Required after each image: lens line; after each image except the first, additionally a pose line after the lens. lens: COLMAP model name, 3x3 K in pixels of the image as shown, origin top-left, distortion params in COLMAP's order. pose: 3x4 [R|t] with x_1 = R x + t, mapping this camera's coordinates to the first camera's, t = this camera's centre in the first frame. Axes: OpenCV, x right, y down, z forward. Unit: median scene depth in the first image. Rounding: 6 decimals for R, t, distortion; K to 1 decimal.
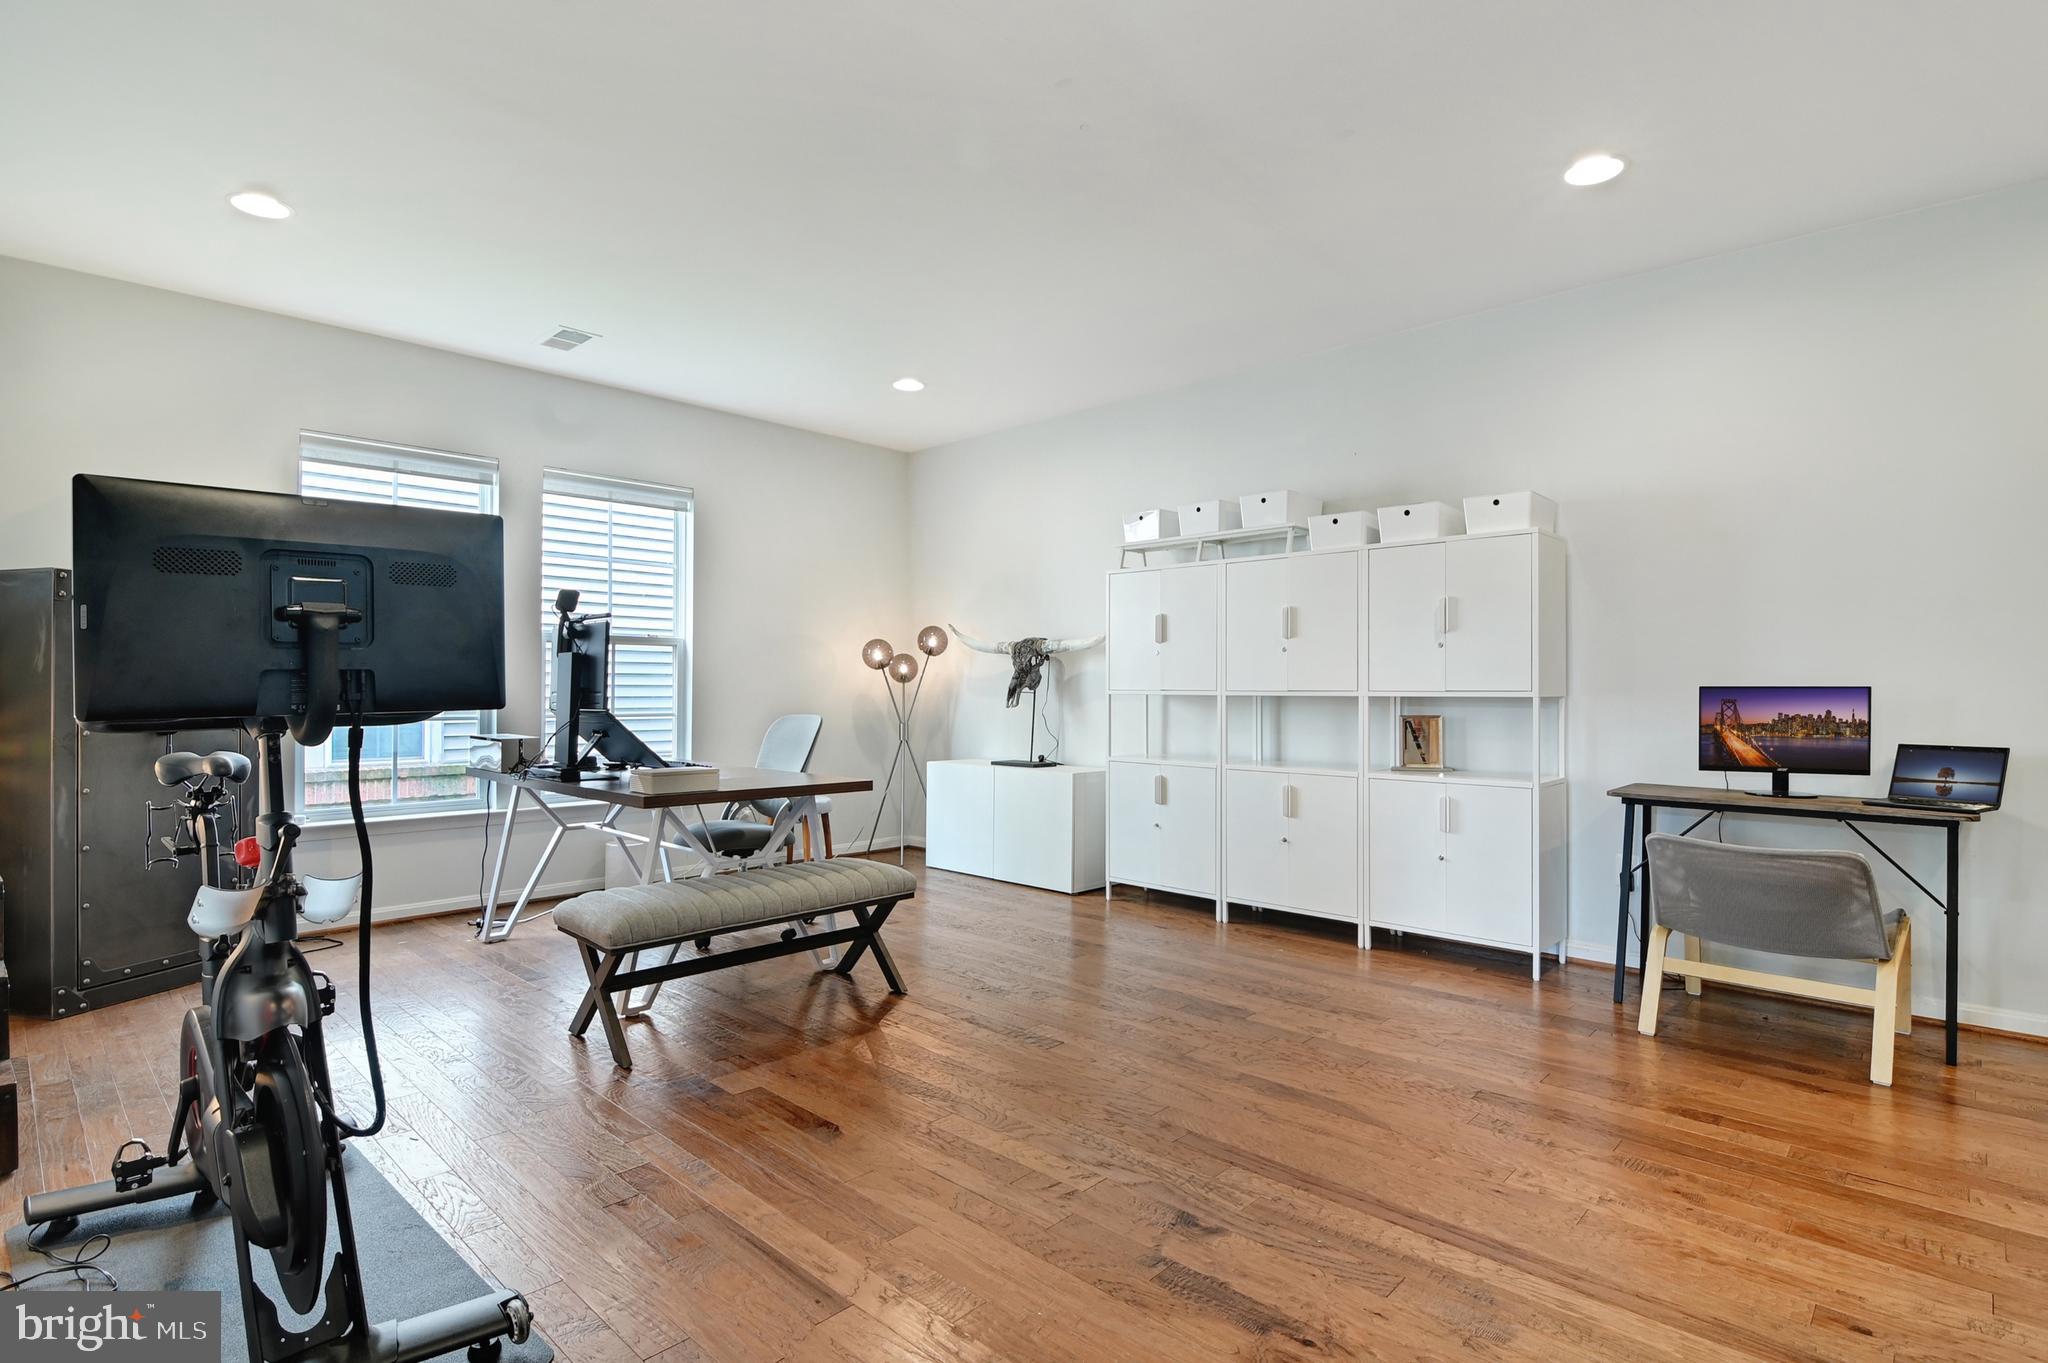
lens RADIAL K [[1017.0, 0, 1053.0], [0, 1017.0, 691.5], [0, 0, 1]] dist [-0.009336, -0.006028]
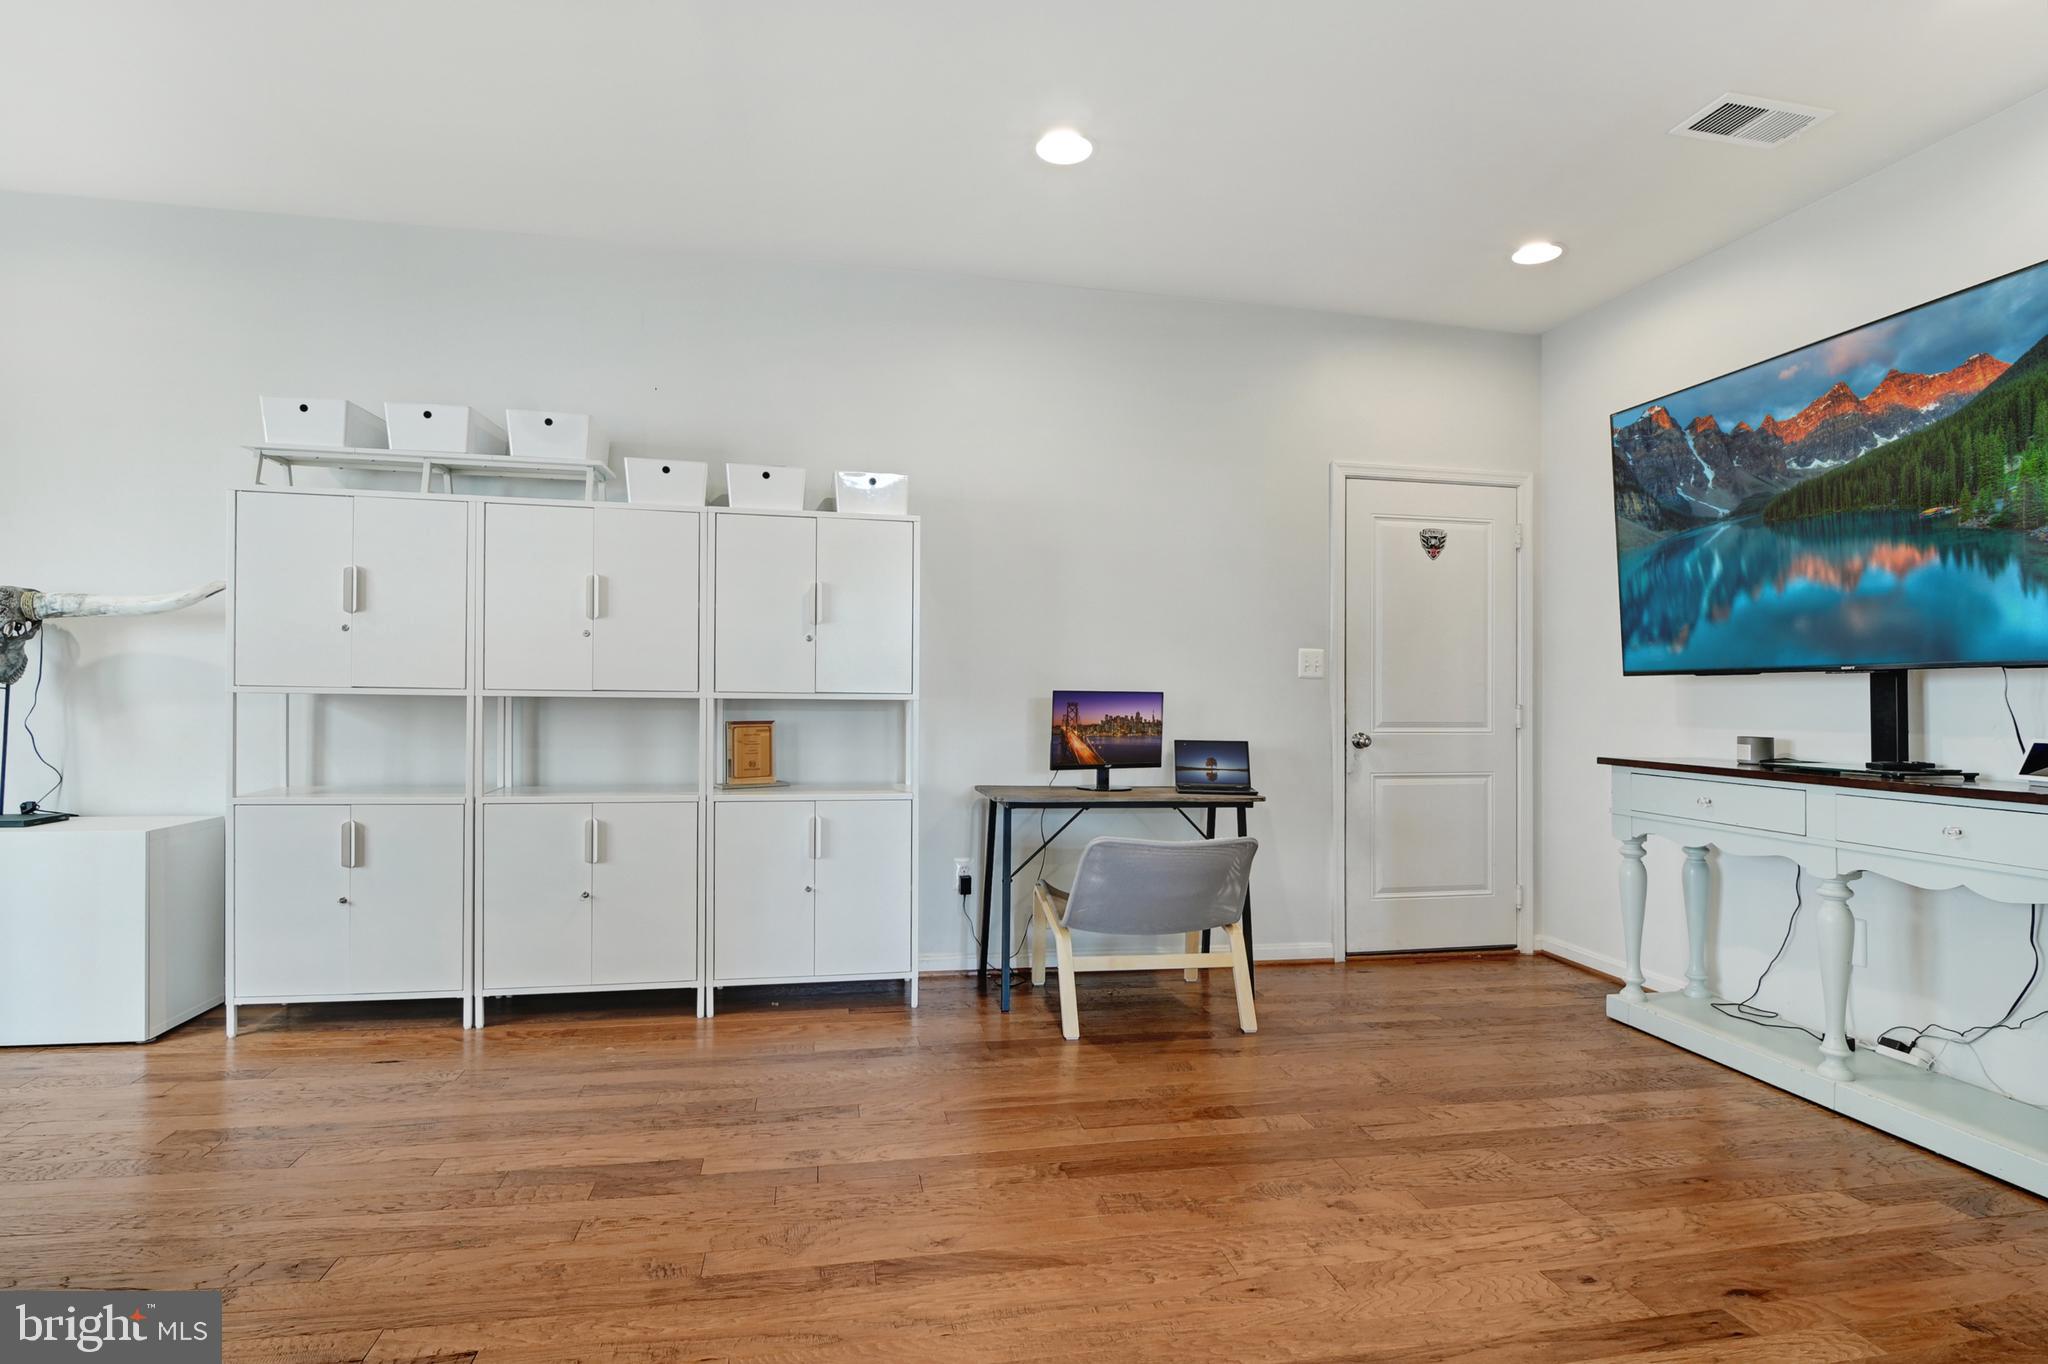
lens RADIAL K [[1017.0, 0, 1026.0], [0, 1017.0, 700.7], [0, 0, 1]] dist [-0.009336, -0.006028]
pose [[0.580946, -0.009256, 0.813890, -0.213110], [-0.011013, 0.999754, 0.019230, -0.013176], [-0.813868, -0.020135, 0.580701, 0.380142]]
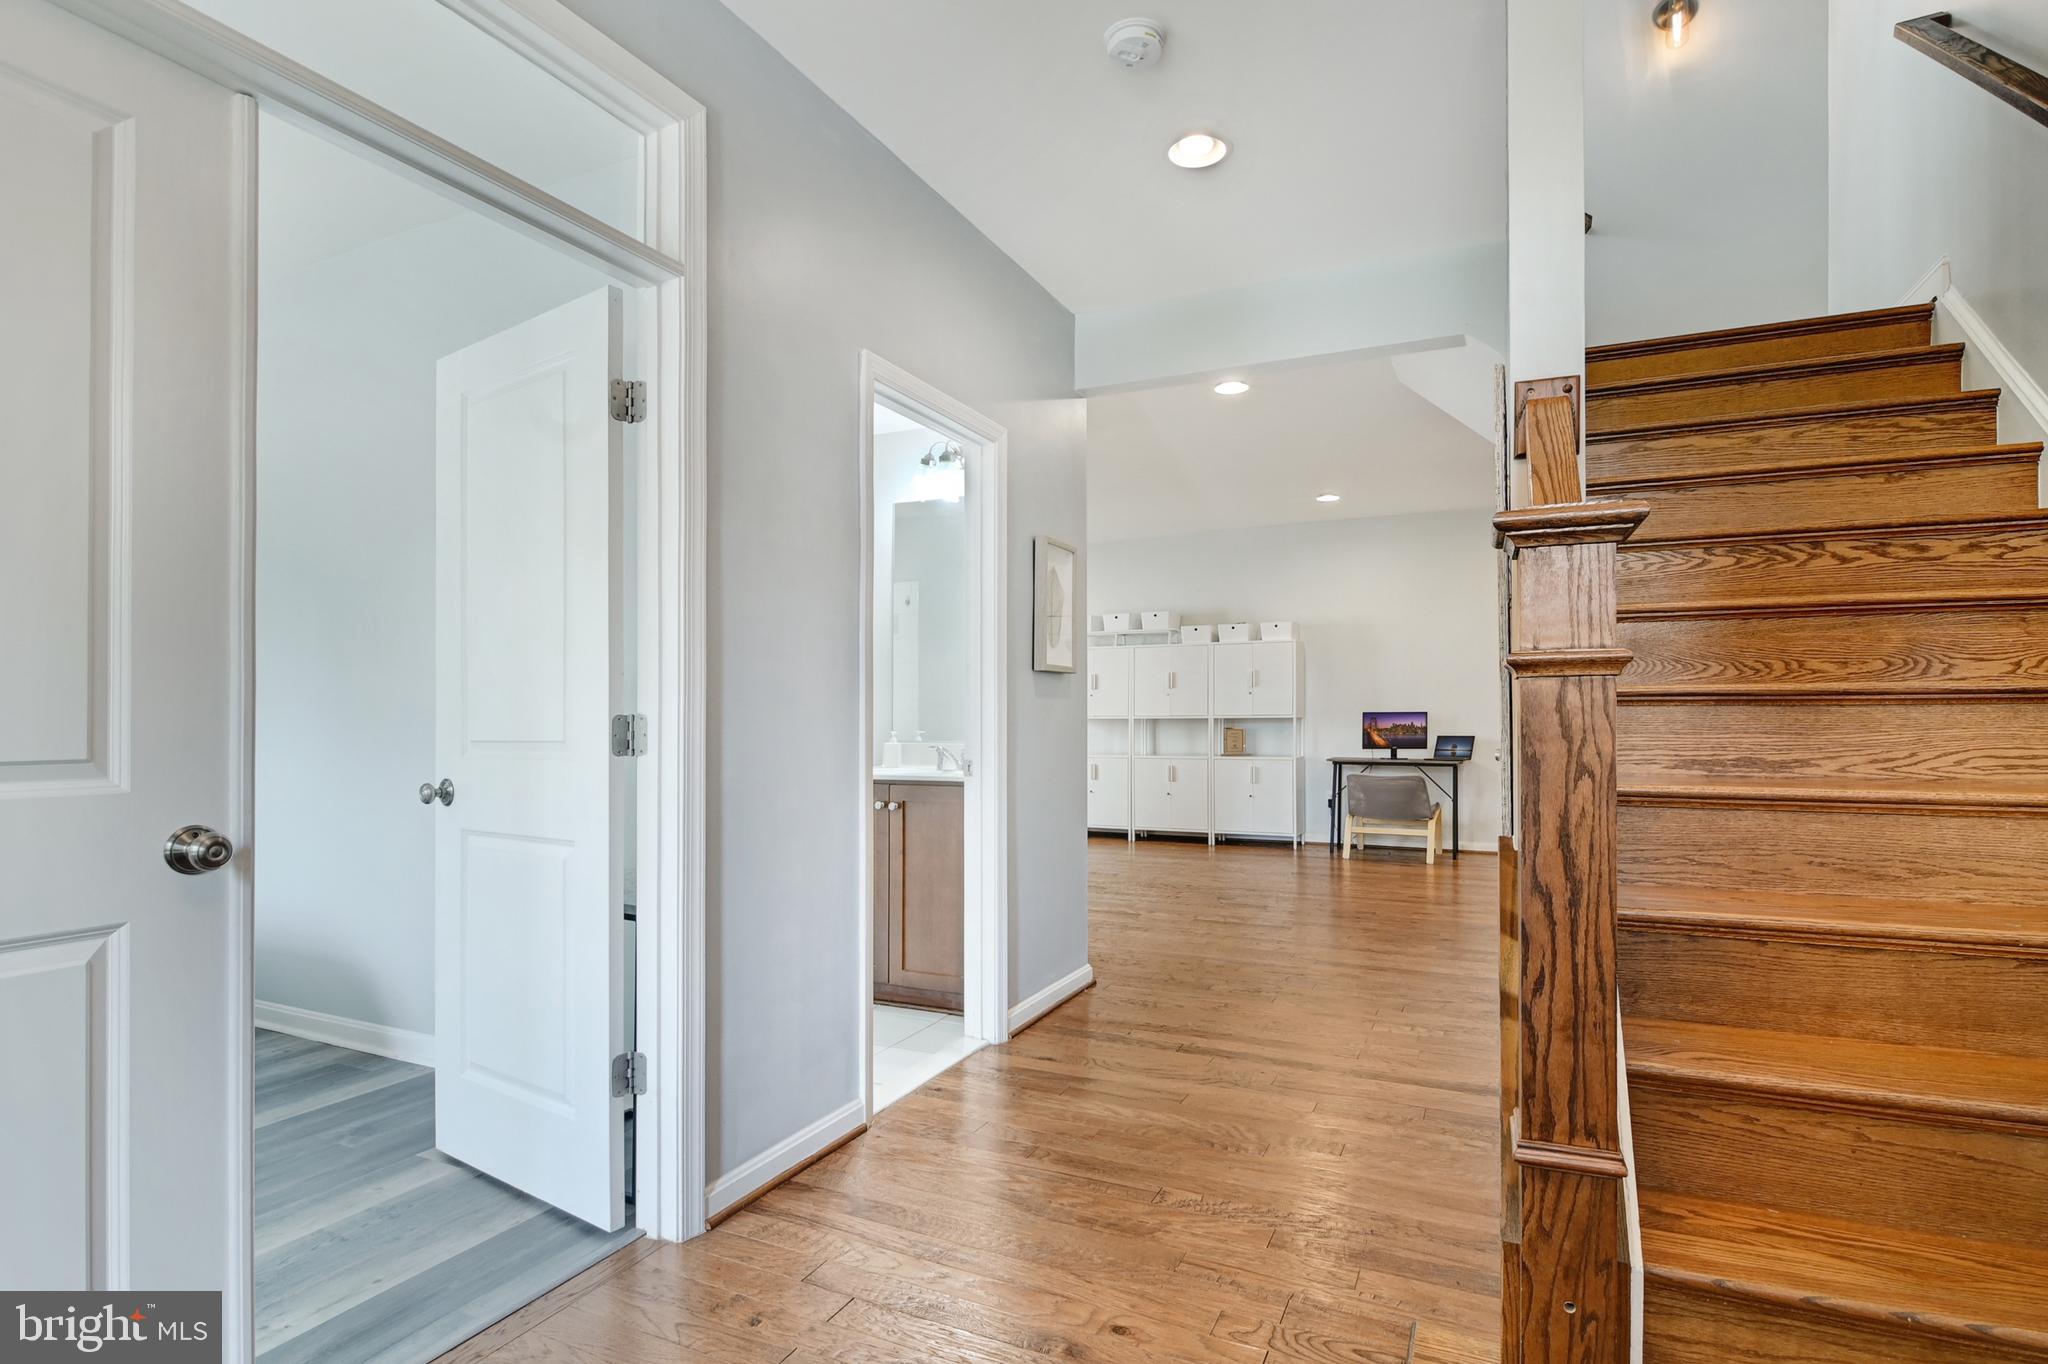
lens RADIAL K [[1017.0, 0, 1003.9], [0, 1017.0, 708.8], [0, 0, 1]] dist [-0.009336, -0.006028]
pose [[0.965737, -0.000494, 0.259521, -0.676278], [0.004571, 0.999875, -0.015107, 0.016742], [-0.259481, 0.015776, 0.965619, -0.919743]]
